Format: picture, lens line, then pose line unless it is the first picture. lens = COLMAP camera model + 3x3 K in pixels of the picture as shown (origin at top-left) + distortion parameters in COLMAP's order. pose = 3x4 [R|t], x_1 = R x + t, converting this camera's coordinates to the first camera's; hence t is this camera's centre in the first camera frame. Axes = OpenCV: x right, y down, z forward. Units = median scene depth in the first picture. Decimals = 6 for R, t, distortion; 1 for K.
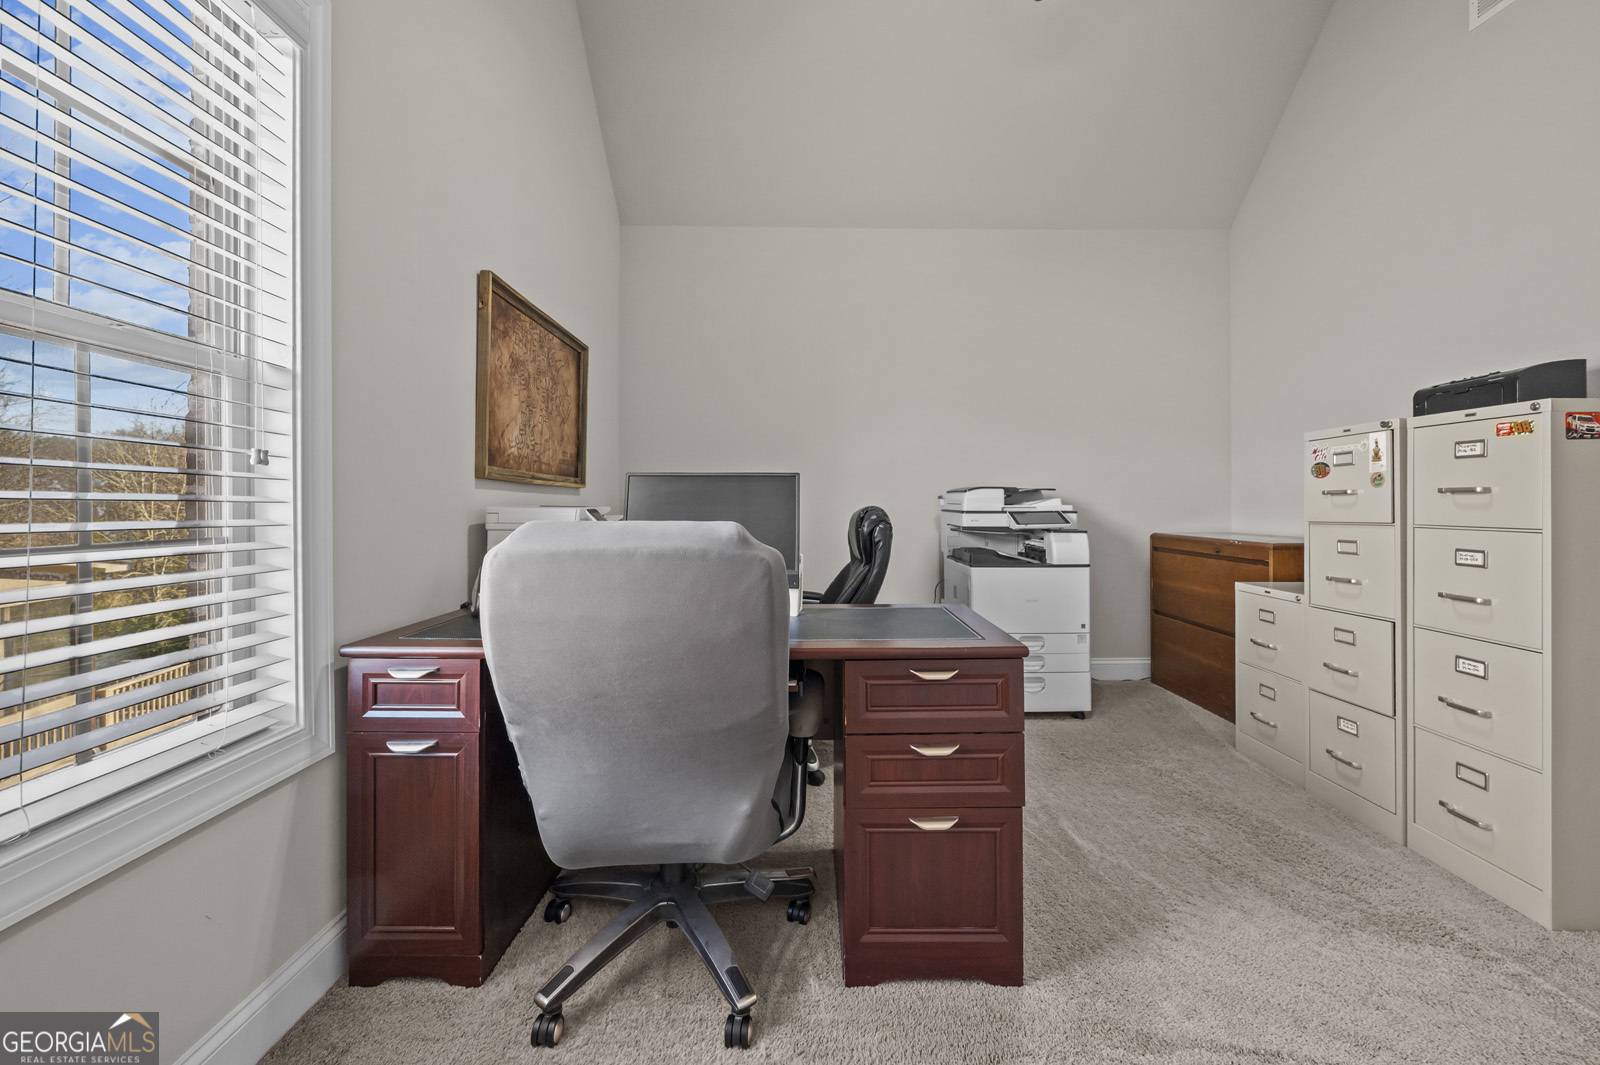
lens RADIAL K [[646.0, 0, 796.8], [0, 646.0, 502.0], [0, 0, 1]] dist [0.000097, -0.000005]
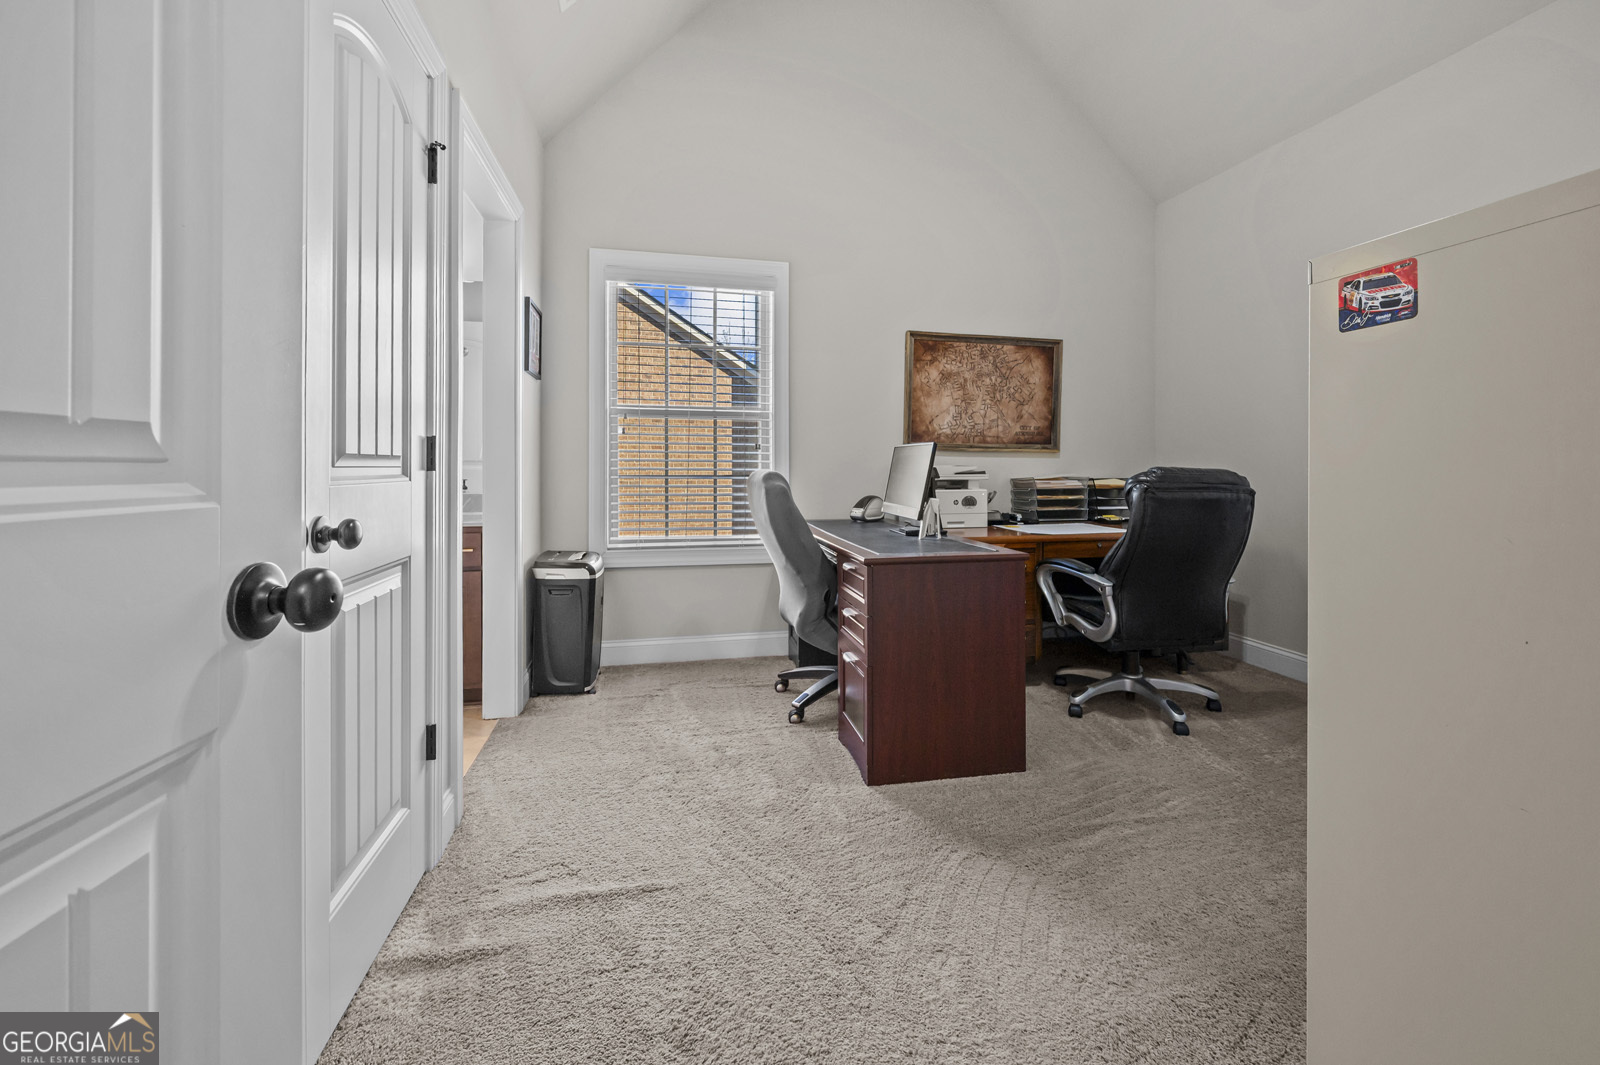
lens RADIAL K [[646.0, 0, 801.8], [0, 646.0, 466.2], [0, 0, 1]] dist [0.000097, -0.000005]
pose [[0.207420, 0.002692, -0.978248, 1.596879], [-0.001414, 0.999996, 0.002452, 0.006335], [0.978251, 0.000875, 0.207423, 0.485088]]
